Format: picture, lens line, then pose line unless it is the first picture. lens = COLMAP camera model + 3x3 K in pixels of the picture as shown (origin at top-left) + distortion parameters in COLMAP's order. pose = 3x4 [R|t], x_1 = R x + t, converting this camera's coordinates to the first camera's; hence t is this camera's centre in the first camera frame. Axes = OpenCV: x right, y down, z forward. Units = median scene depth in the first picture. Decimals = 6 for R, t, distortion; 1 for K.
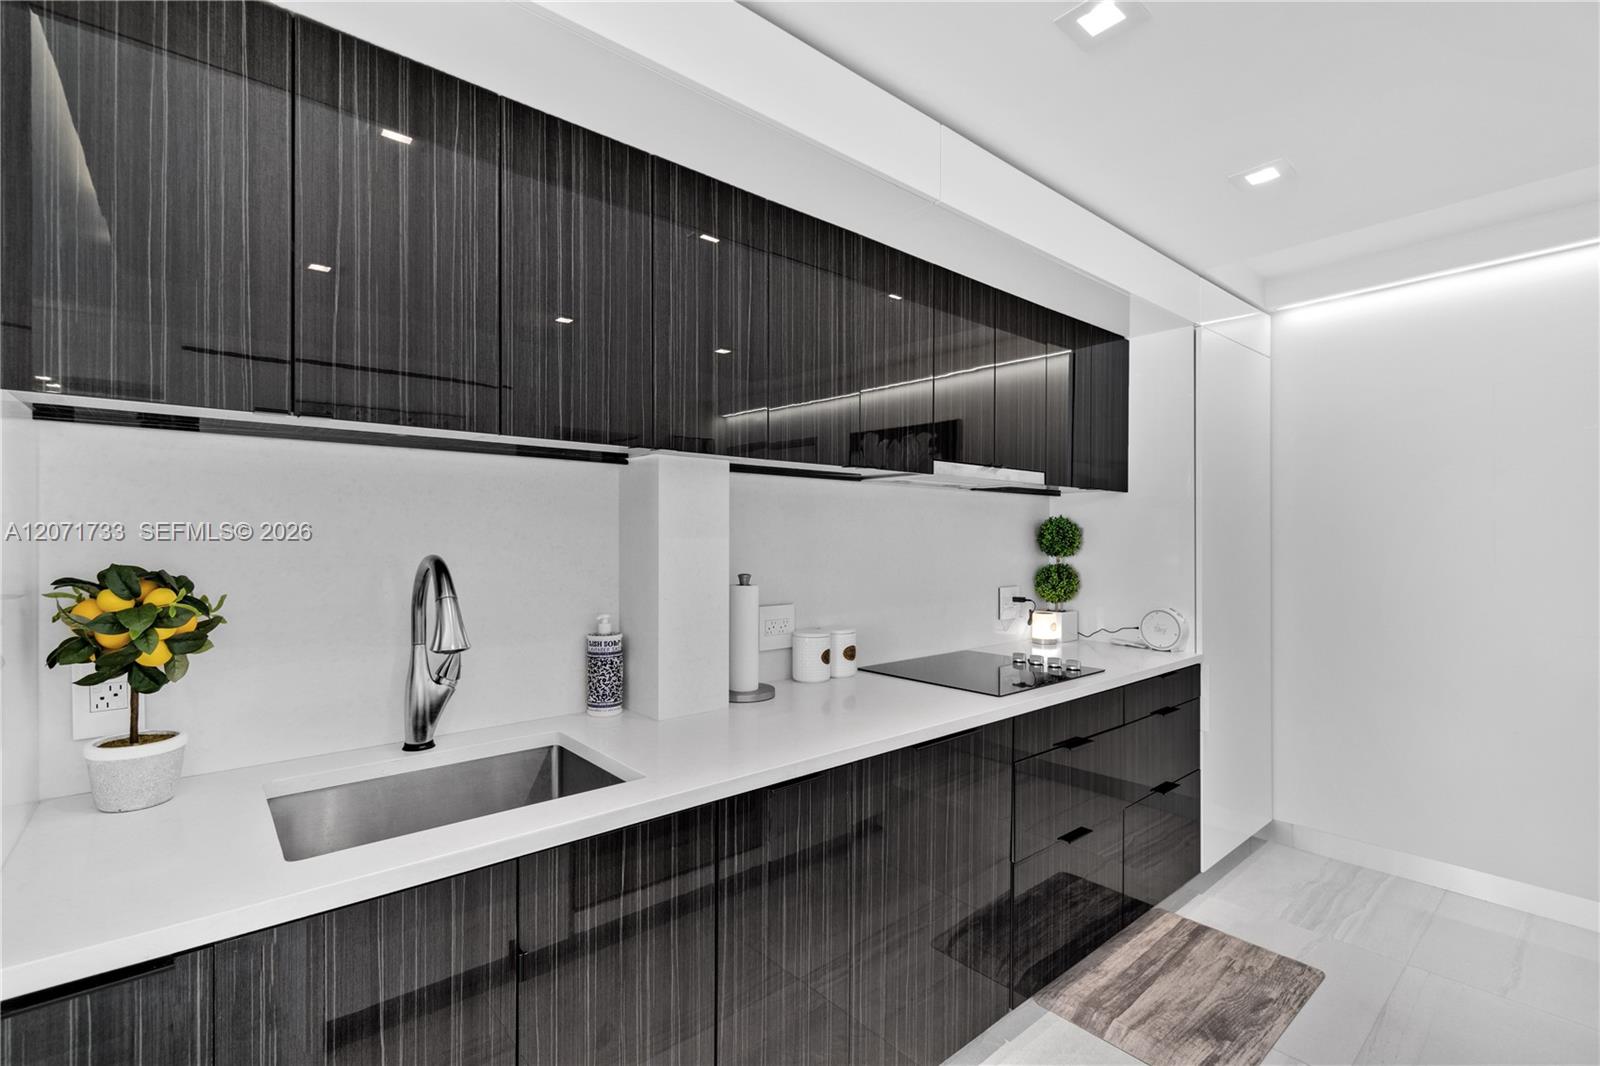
lens RADIAL K [[721.6, 0, 788.8], [0, 721.6, 571.3], [0, 0, 1]] dist [-0.002495, 0.000692]
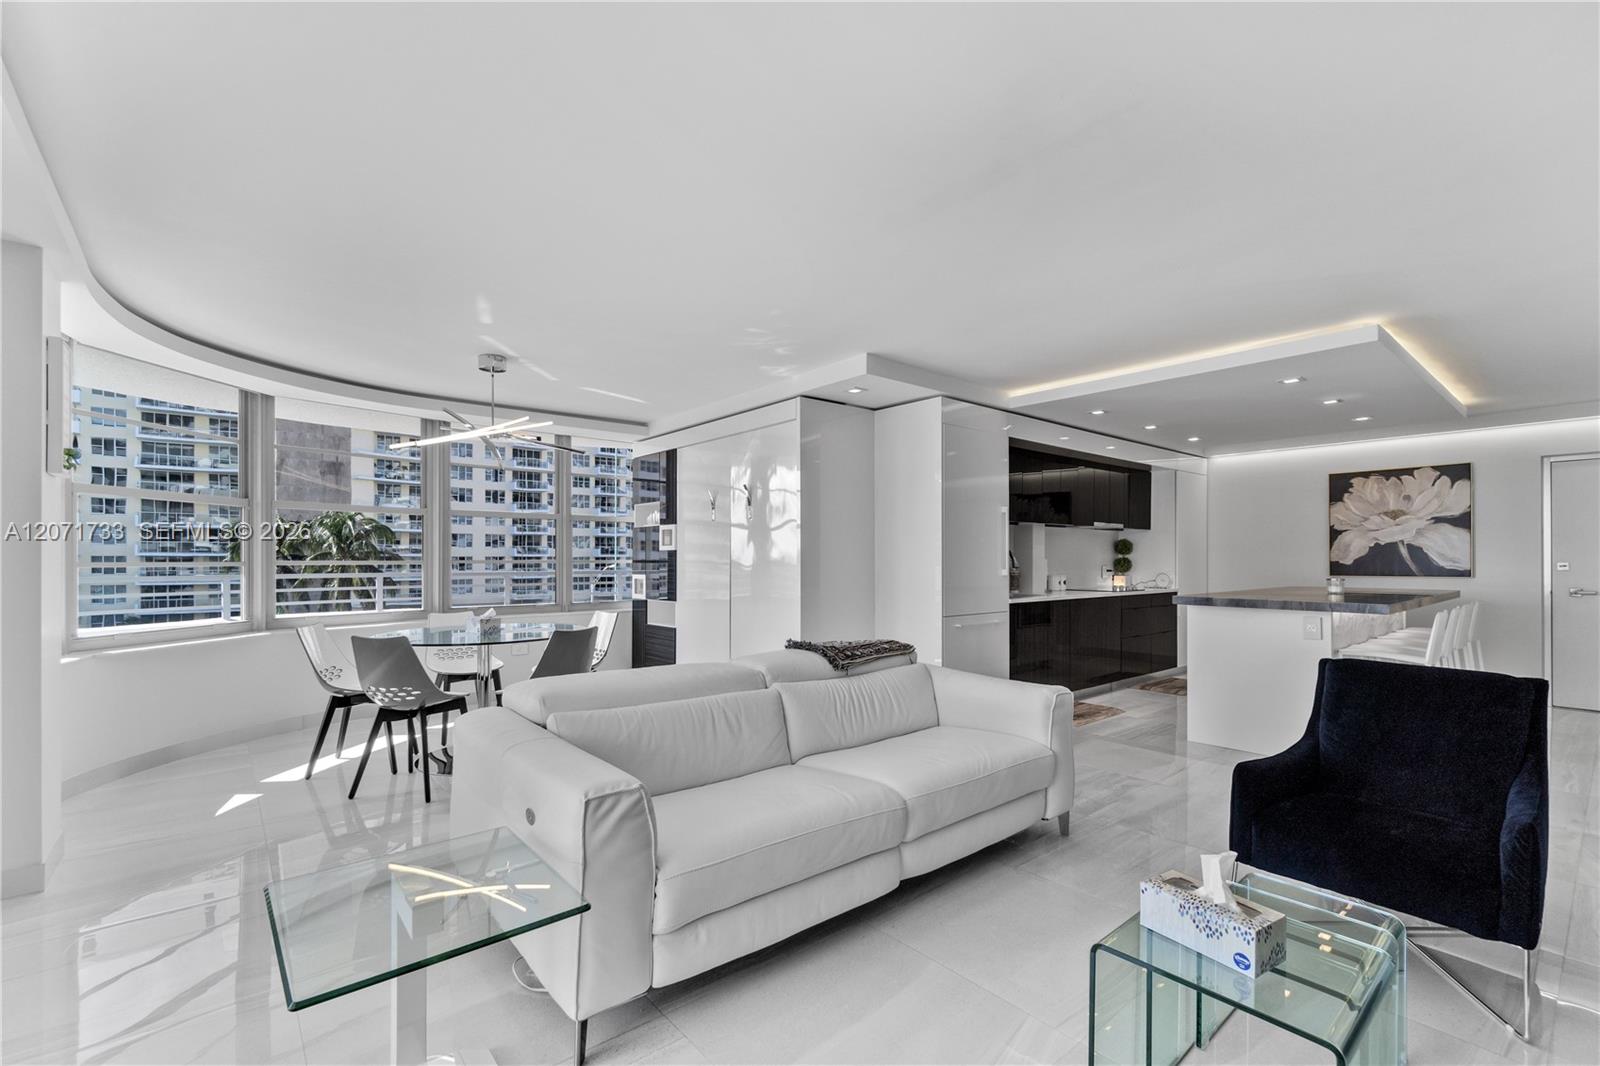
lens RADIAL K [[721.6, 0, 788.8], [0, 721.6, 571.3], [0, 0, 1]] dist [-0.002495, 0.000692]
pose [[0.999961, 0.001614, -0.008721, -0.785215], [-0.001824, 0.999708, -0.024092, 0.102358], [0.008680, 0.024107, 0.999672, -1.553512]]
